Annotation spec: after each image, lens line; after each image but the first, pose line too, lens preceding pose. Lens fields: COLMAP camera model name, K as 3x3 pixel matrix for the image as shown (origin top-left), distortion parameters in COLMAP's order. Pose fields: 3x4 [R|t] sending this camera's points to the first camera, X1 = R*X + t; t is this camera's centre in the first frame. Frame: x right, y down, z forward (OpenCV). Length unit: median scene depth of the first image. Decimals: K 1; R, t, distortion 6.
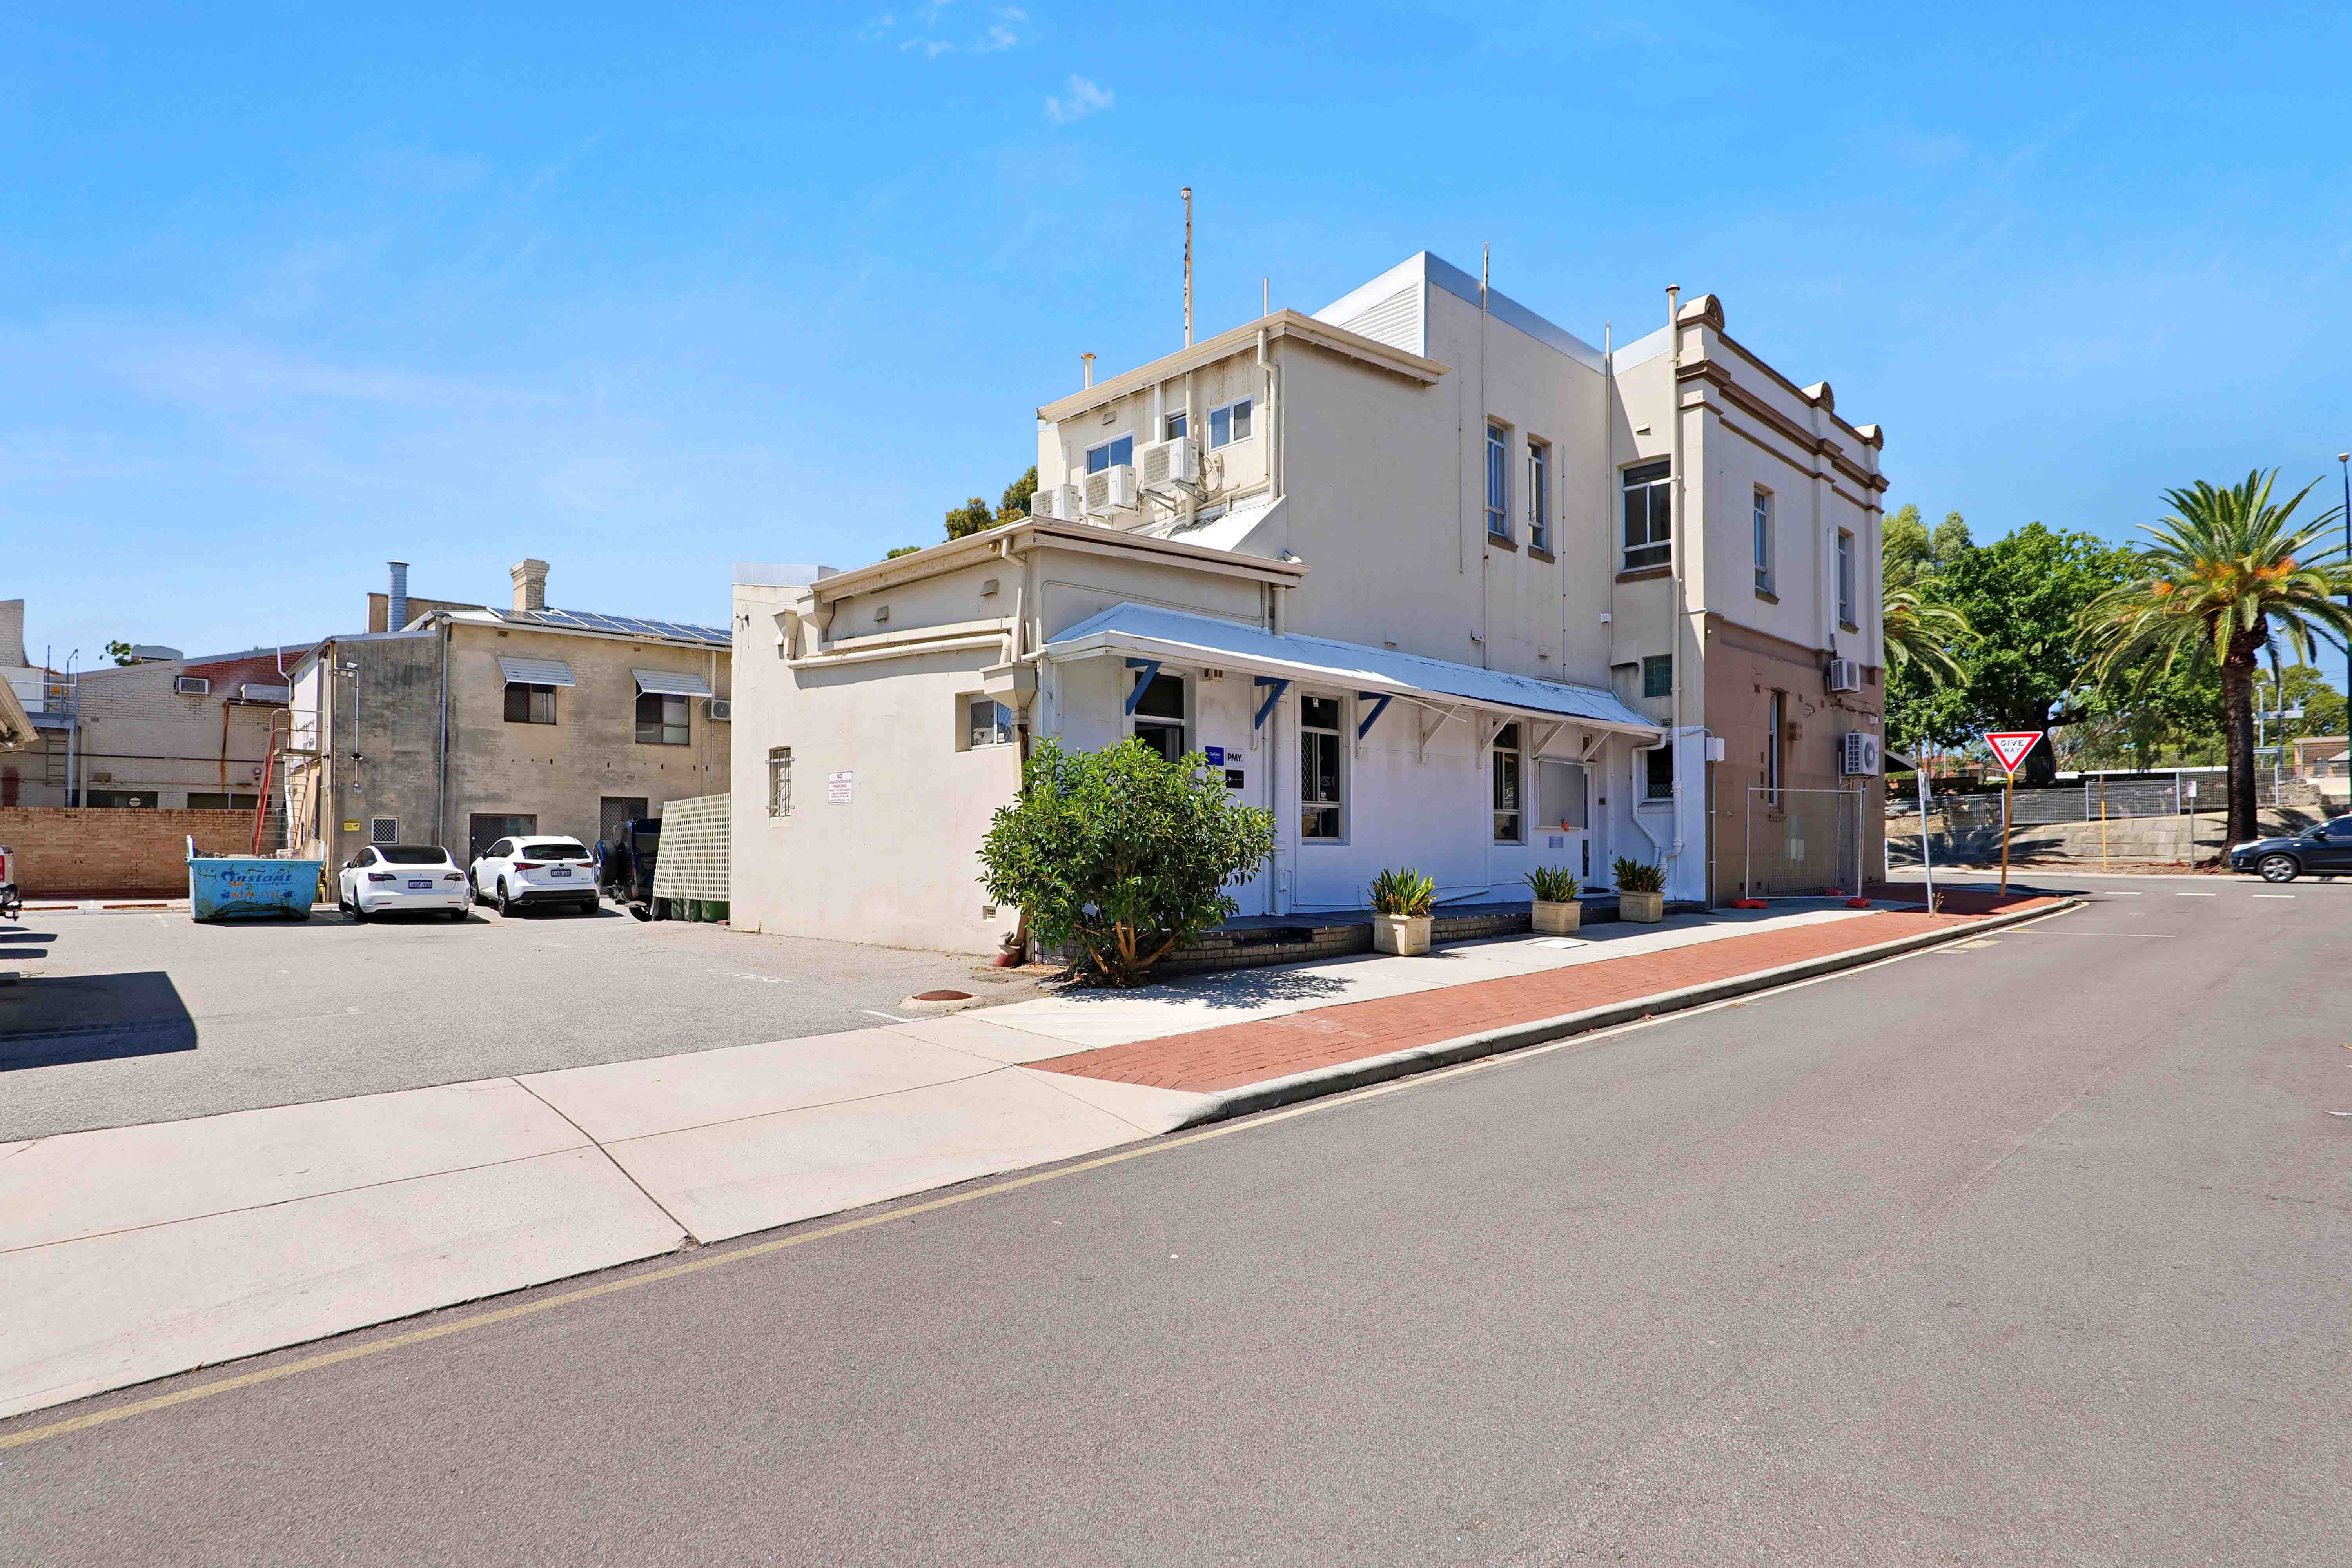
lens RADIAL K [[1150.2, 0, 1177.4], [0, 1150.2, 809.2], [0, 0, 1]] dist [-0.017113, 0.000158]
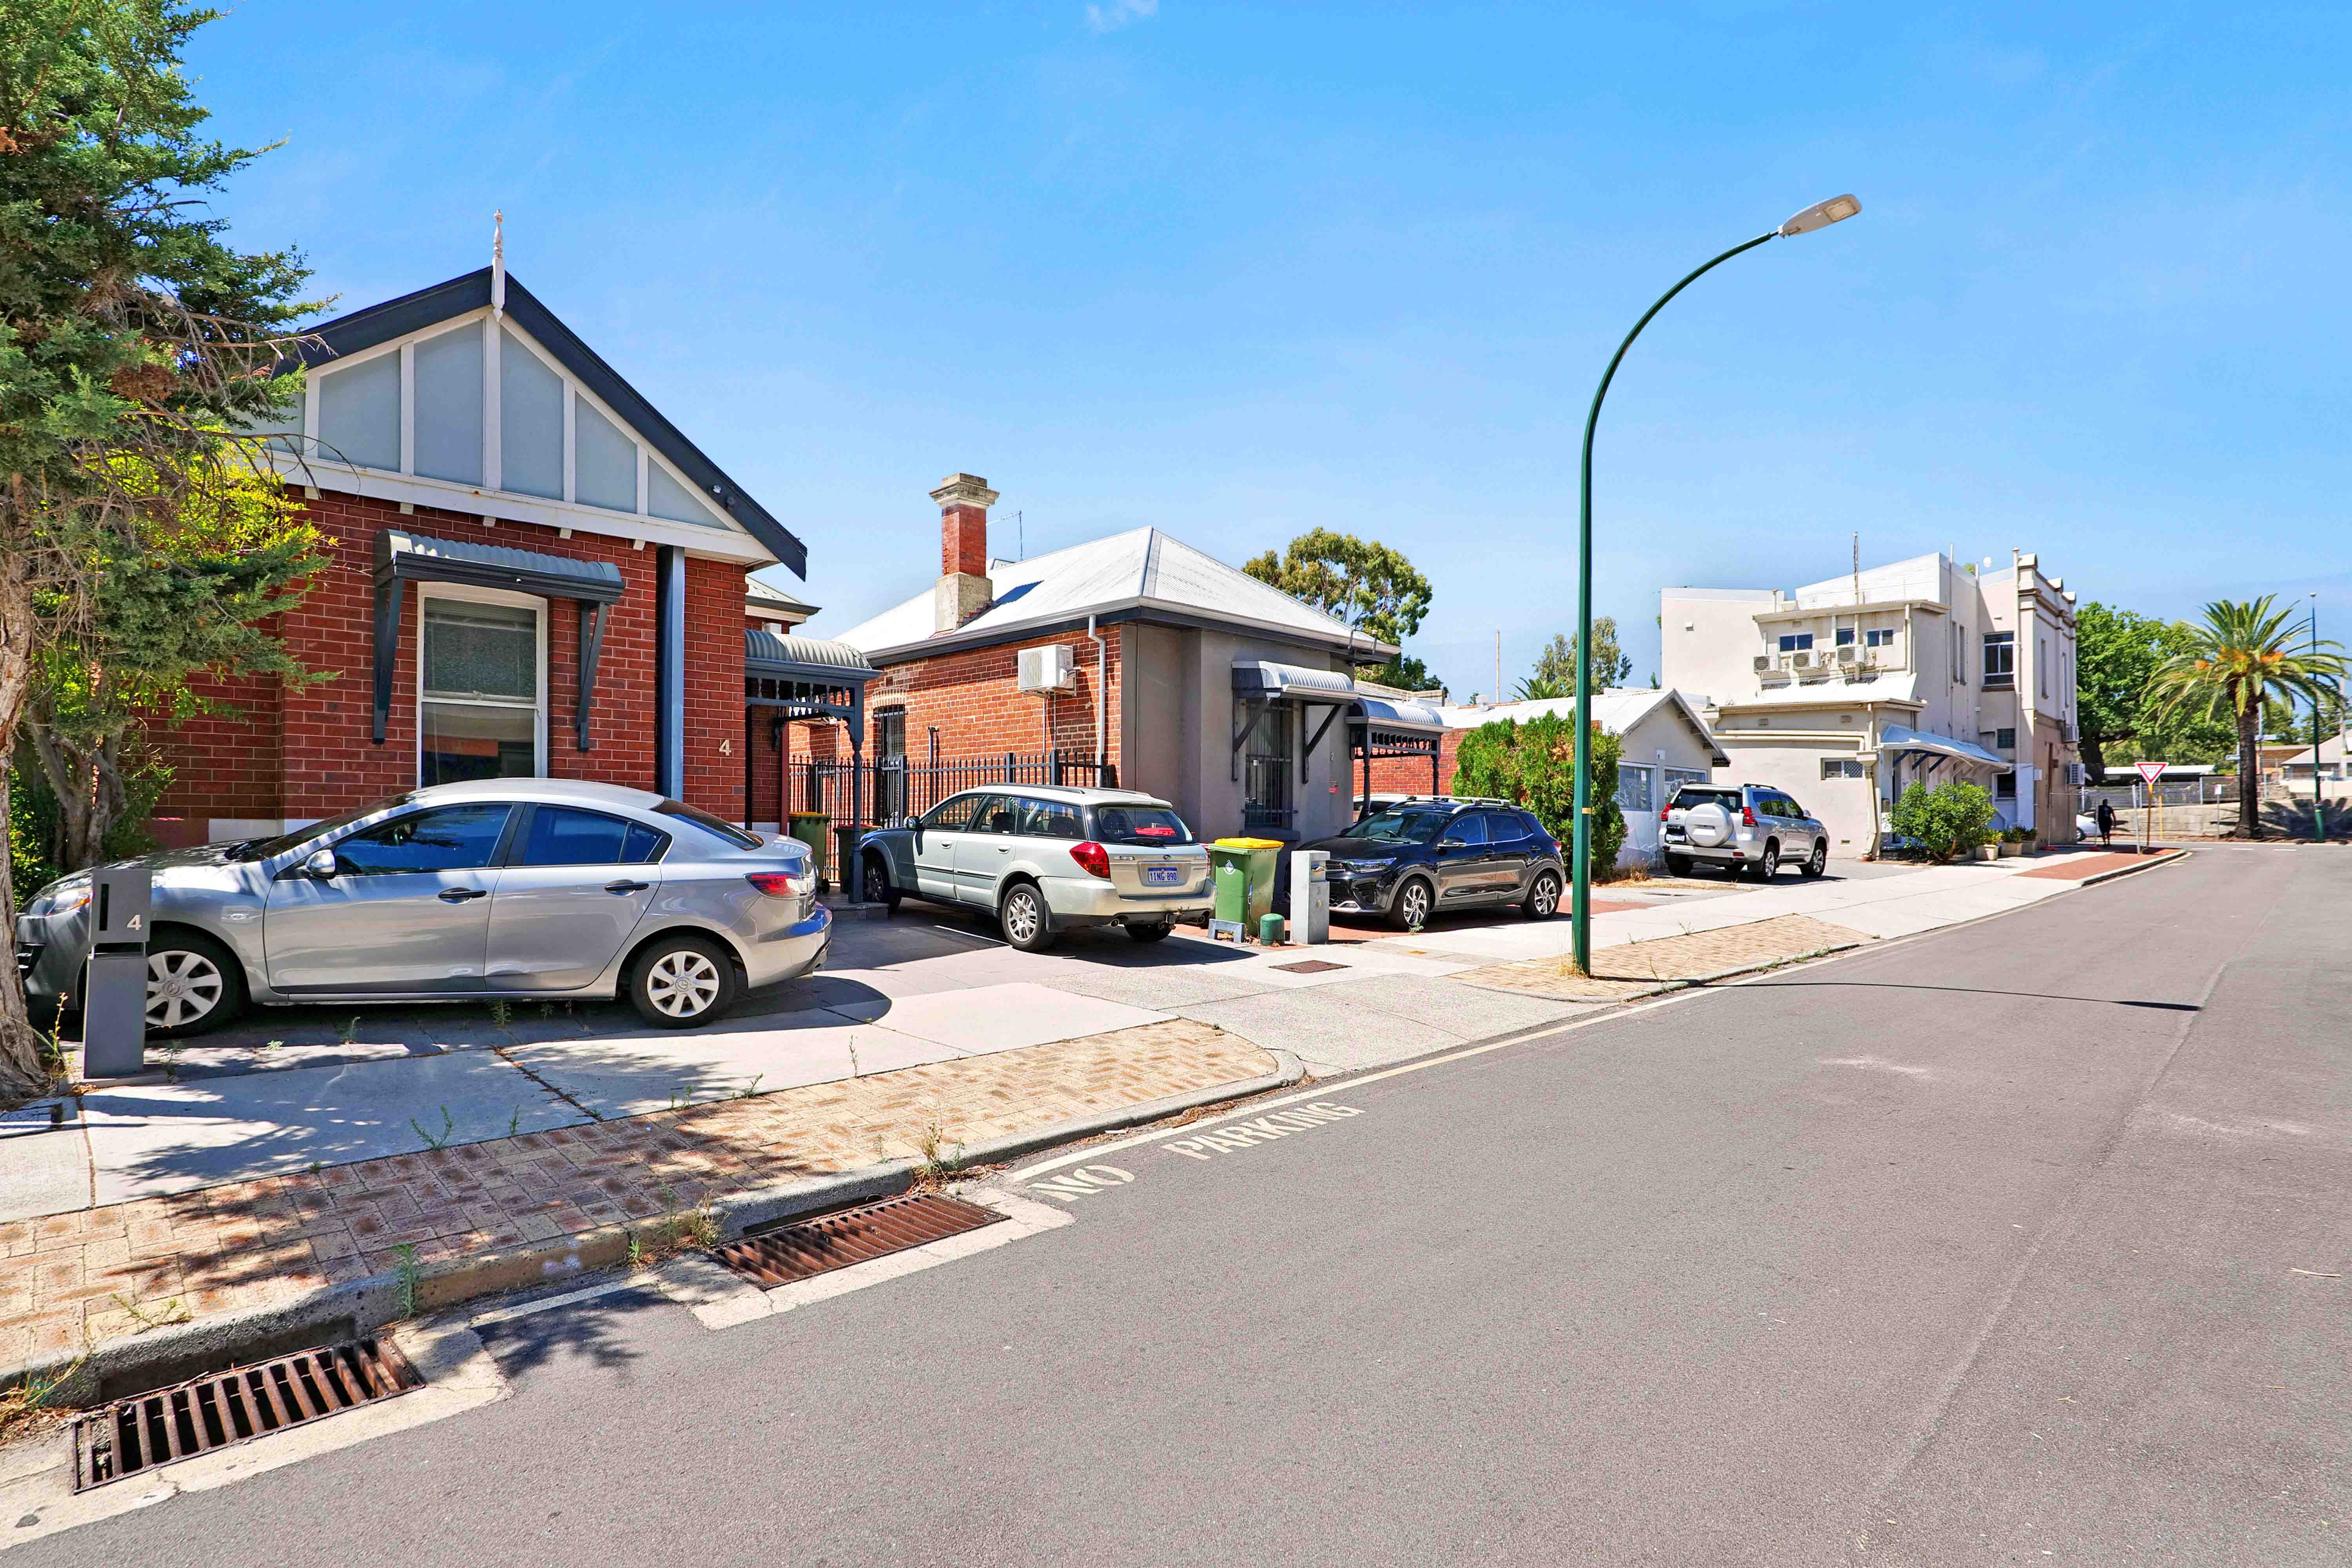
lens RADIAL K [[1150.2, 0, 1179.9], [0, 1150.2, 777.9], [0, 0, 1]] dist [-0.017113, 0.000158]
pose [[0.999322, 0.008270, 0.035888, -0.697292], [-0.007990, 0.999936, -0.007956, -0.010222], [-0.035952, 0.007664, 0.999324, -0.608600]]
